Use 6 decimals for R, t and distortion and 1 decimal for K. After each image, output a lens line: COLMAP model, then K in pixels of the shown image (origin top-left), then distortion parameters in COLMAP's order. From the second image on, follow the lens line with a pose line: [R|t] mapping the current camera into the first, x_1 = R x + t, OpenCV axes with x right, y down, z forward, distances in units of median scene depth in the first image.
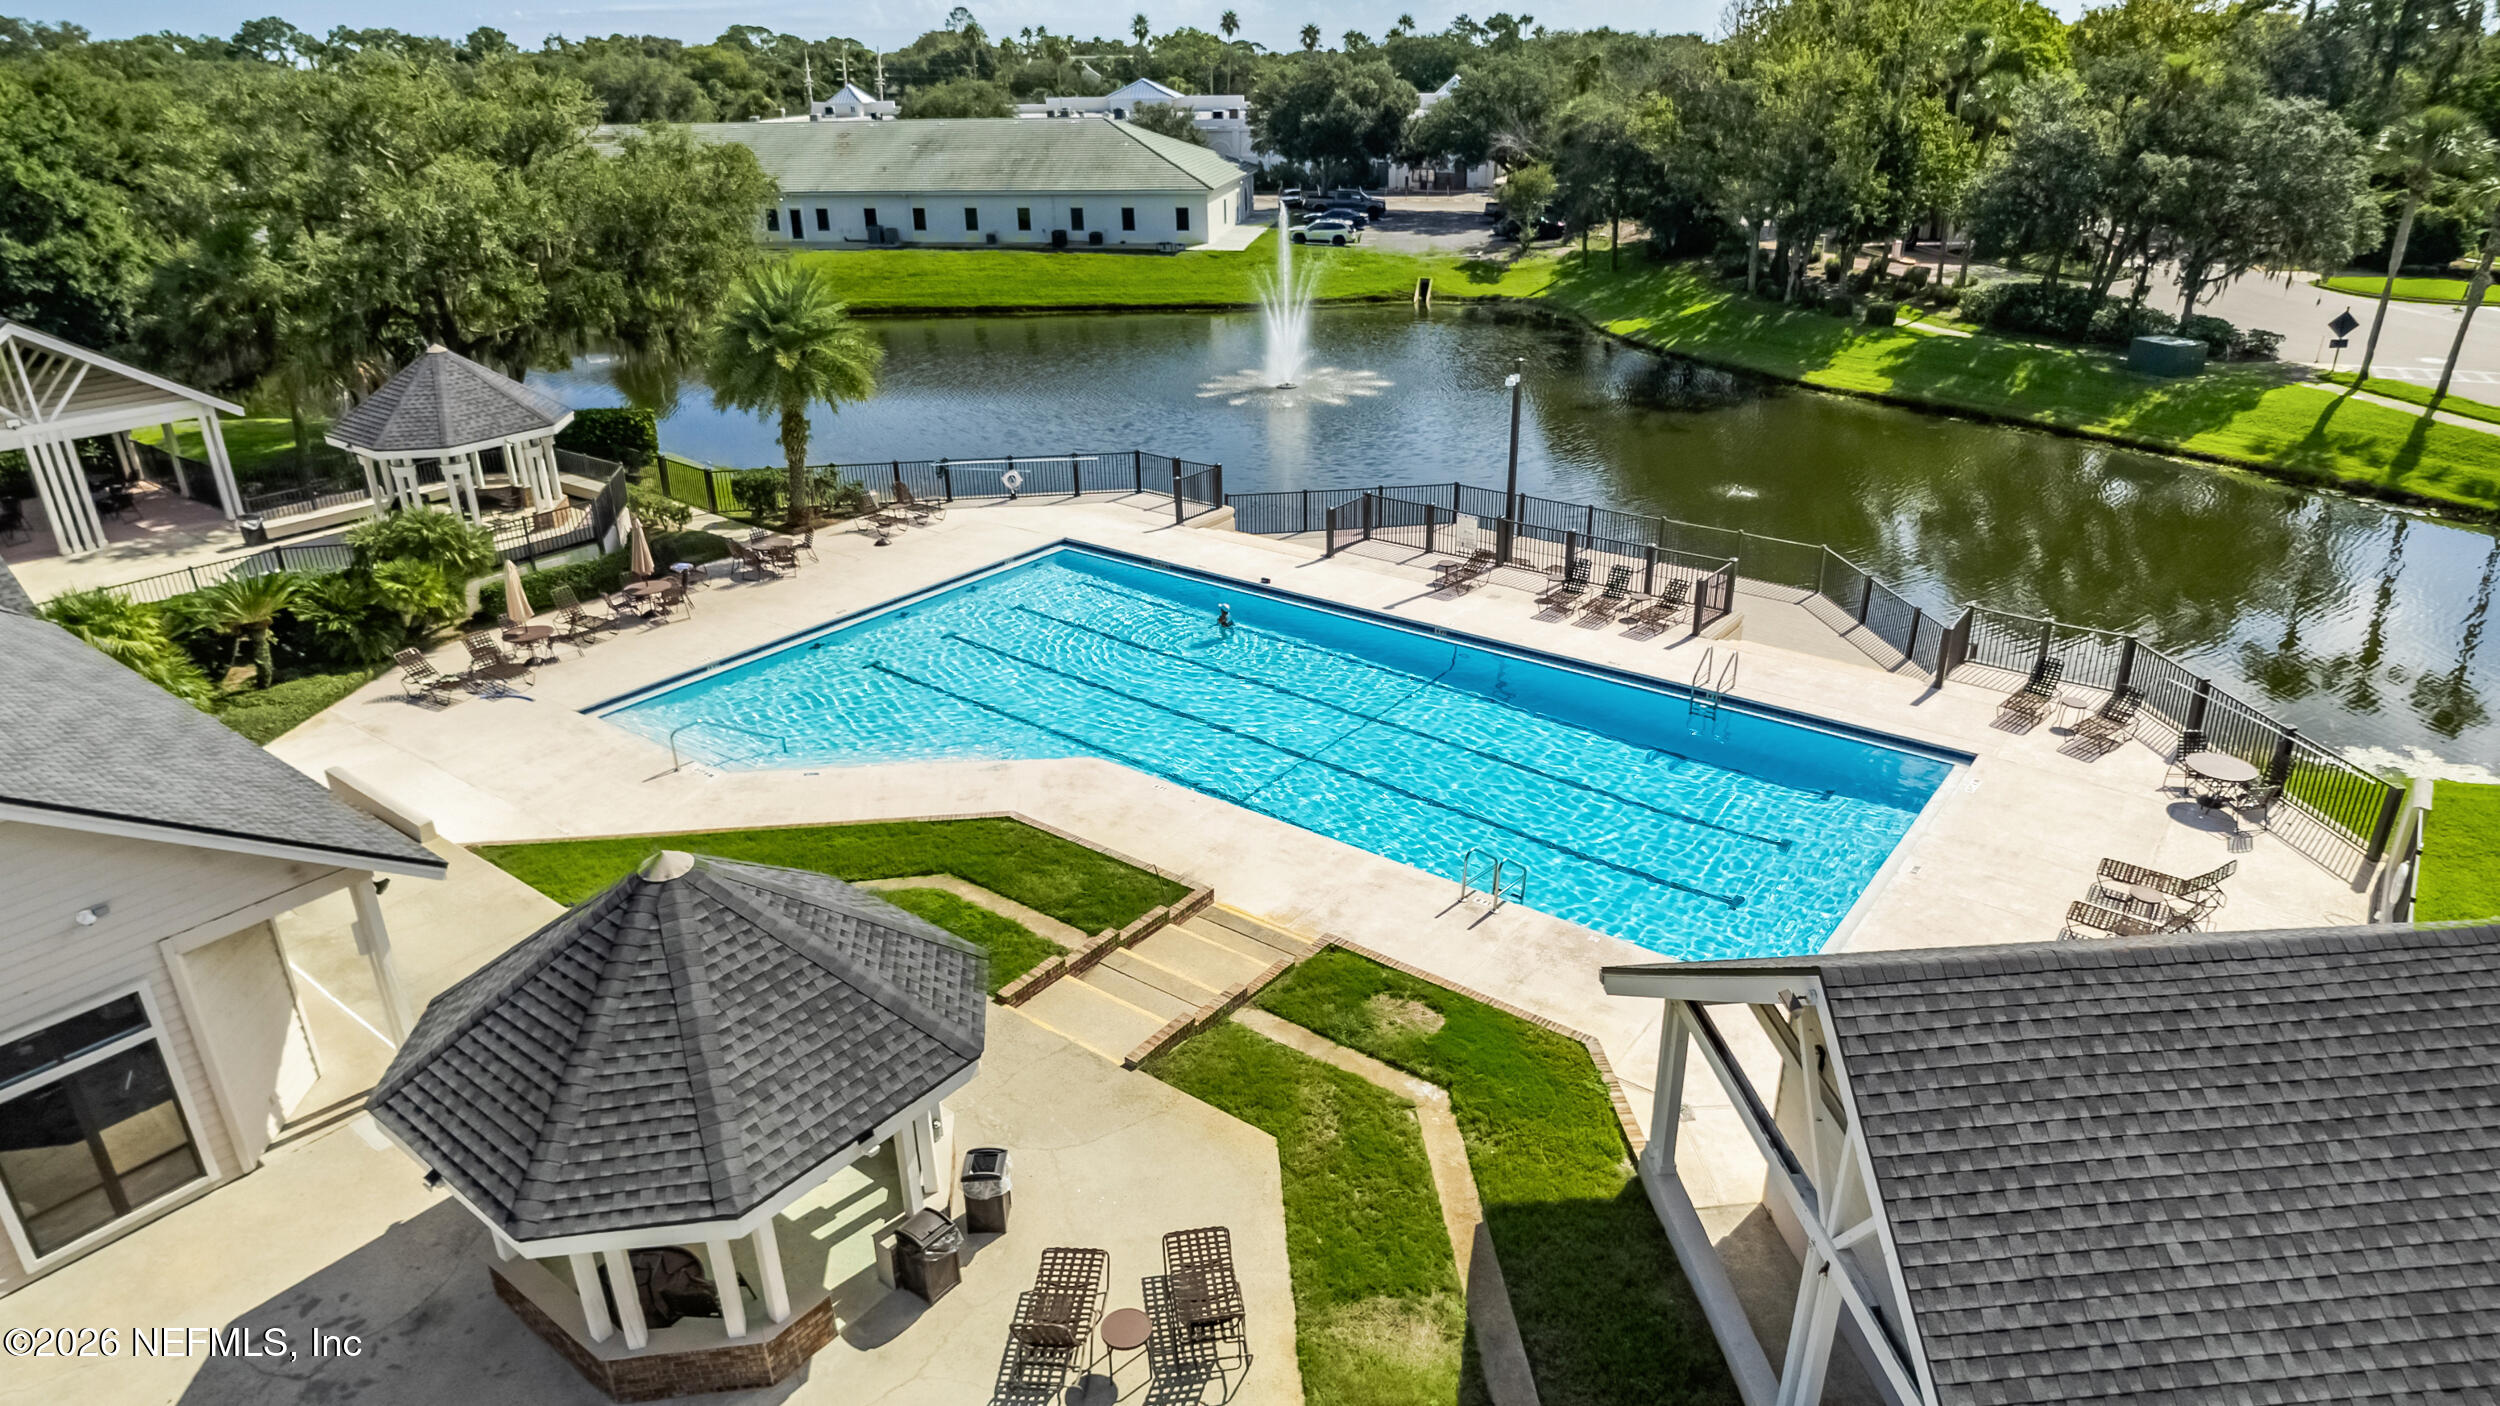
lens RADIAL K [[1507.5, 0, 1244.2], [0, 1507.5, 706.0], [0, 0, 1]] dist [-0.002097, 0.010348]
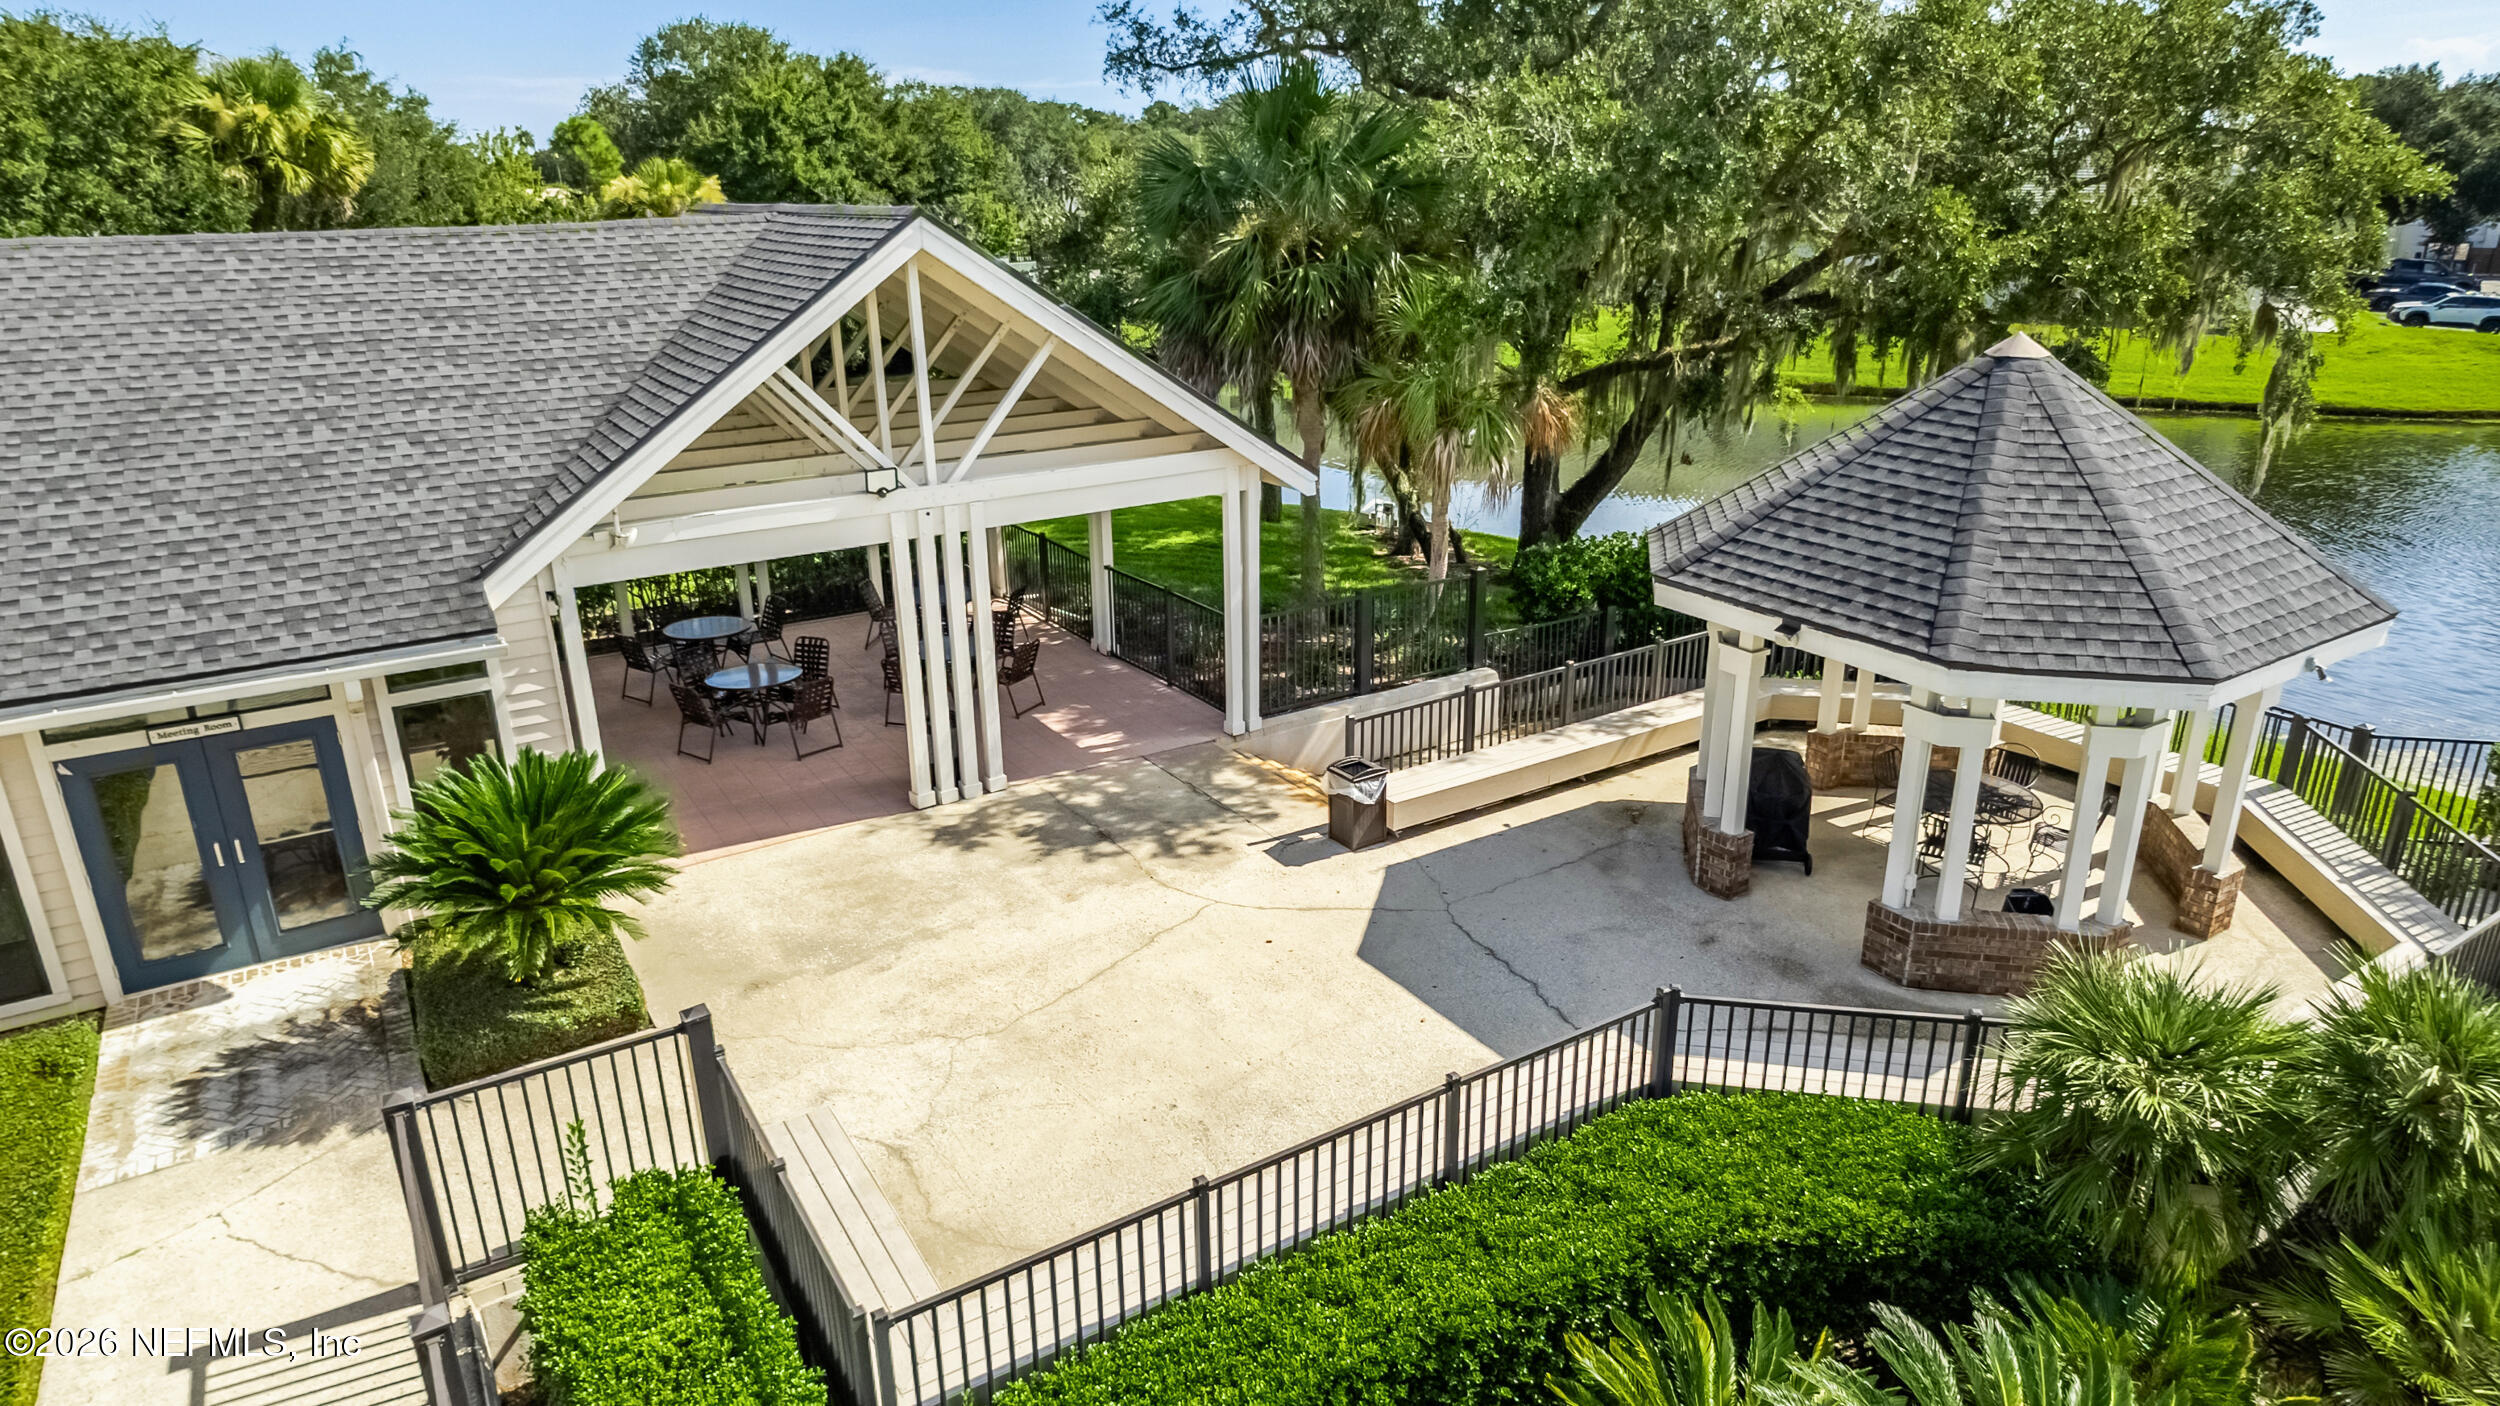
lens RADIAL K [[1507.5, 0, 1254.0], [0, 1507.5, 702.7], [0, 0, 1]] dist [-0.002097, 0.010348]
pose [[0.941907, 0.122999, -0.312542, -0.262754], [-0.141891, 0.989139, -0.038349, -0.056992], [0.304431, 0.080468, 0.949130, 0.294661]]
